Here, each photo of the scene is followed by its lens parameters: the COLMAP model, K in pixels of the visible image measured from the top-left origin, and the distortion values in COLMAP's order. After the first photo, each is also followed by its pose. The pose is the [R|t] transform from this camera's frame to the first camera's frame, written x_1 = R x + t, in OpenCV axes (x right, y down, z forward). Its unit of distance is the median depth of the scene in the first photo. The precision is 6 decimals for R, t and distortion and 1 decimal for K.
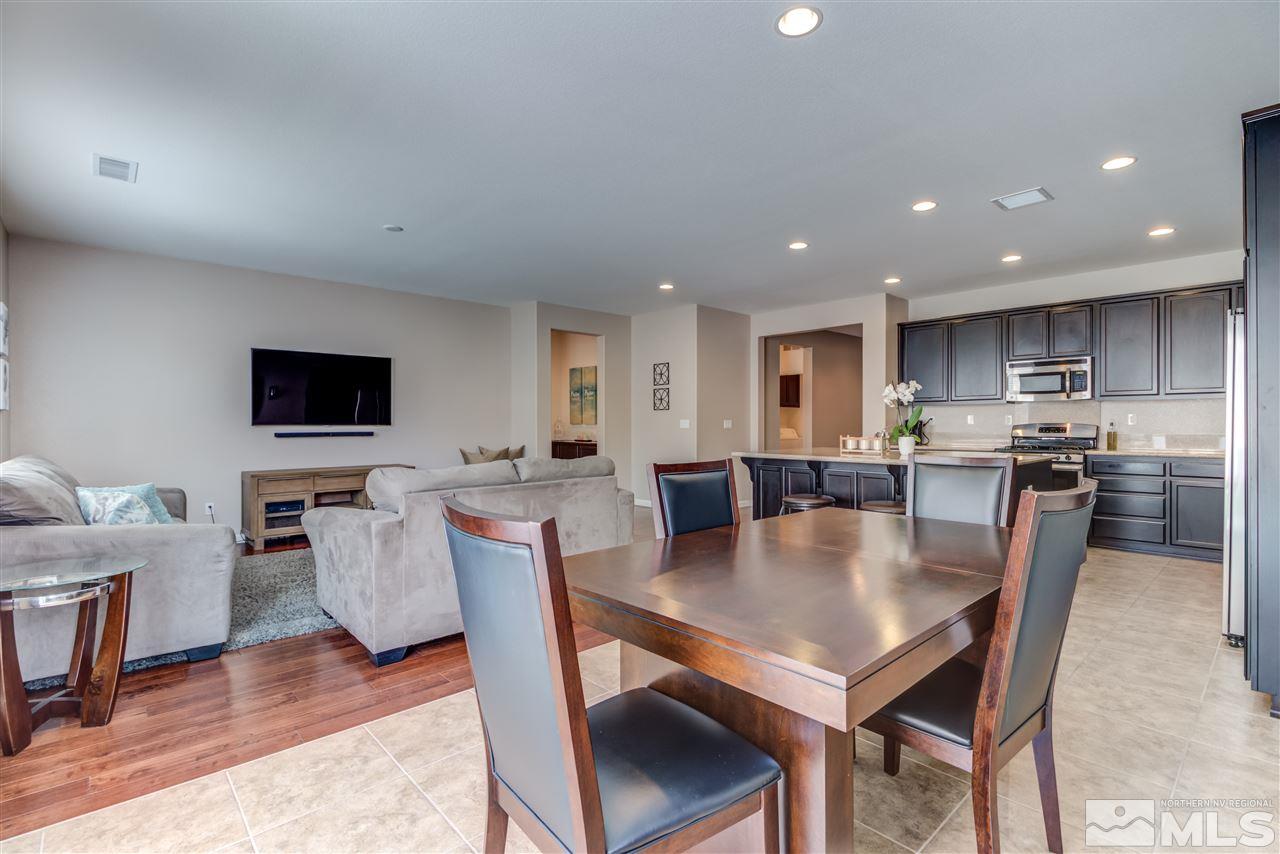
lens RADIAL K [[586.3, 0, 639.1], [0, 586.3, 430.2], [0, 0, 1]] dist [-0.000197, -0.000520]
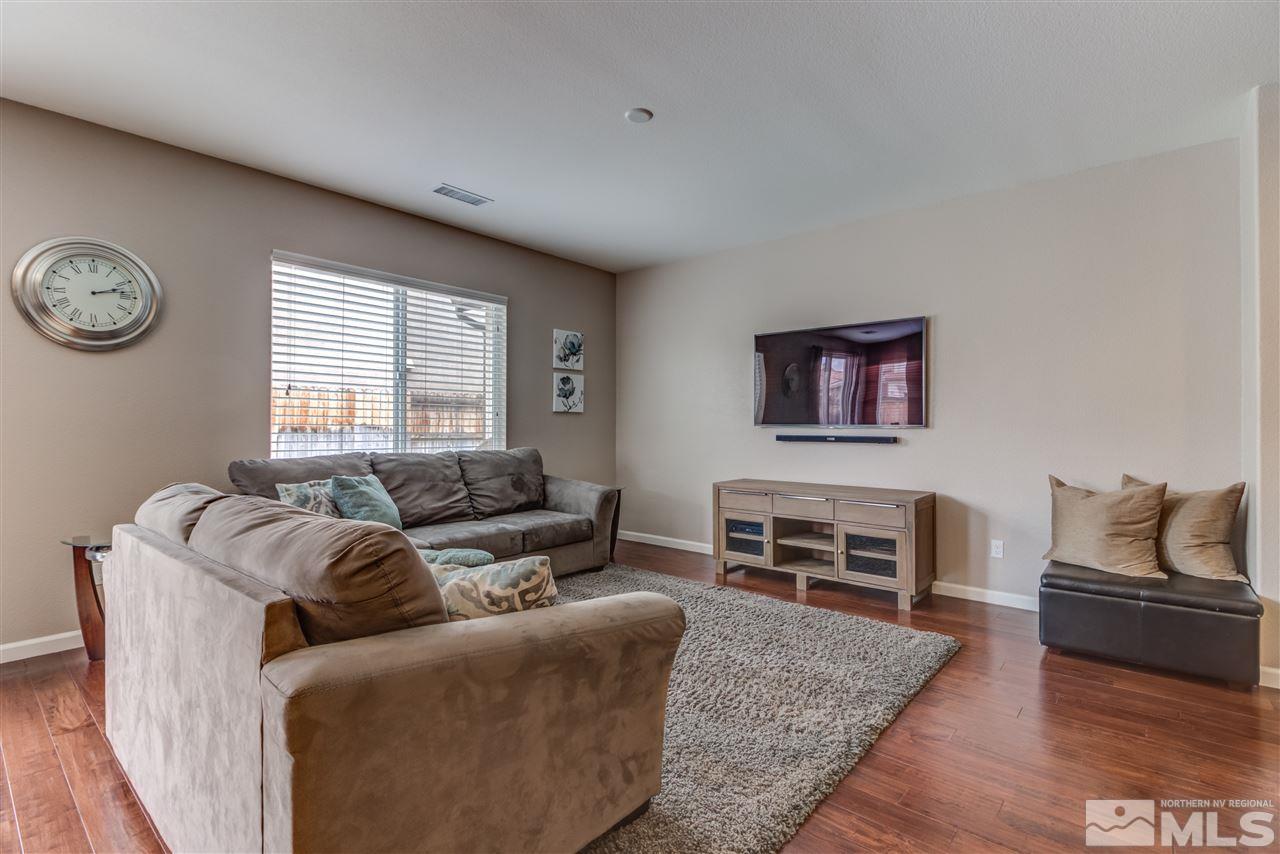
lens RADIAL K [[586.3, 0, 639.1], [0, 586.3, 430.2], [0, 0, 1]] dist [-0.000197, -0.000520]
pose [[0.137242, 0.011282, -0.990473, 0.163452], [-0.012856, 0.999871, 0.009608, -0.007965], [0.990454, 0.011415, 0.137369, 0.727581]]
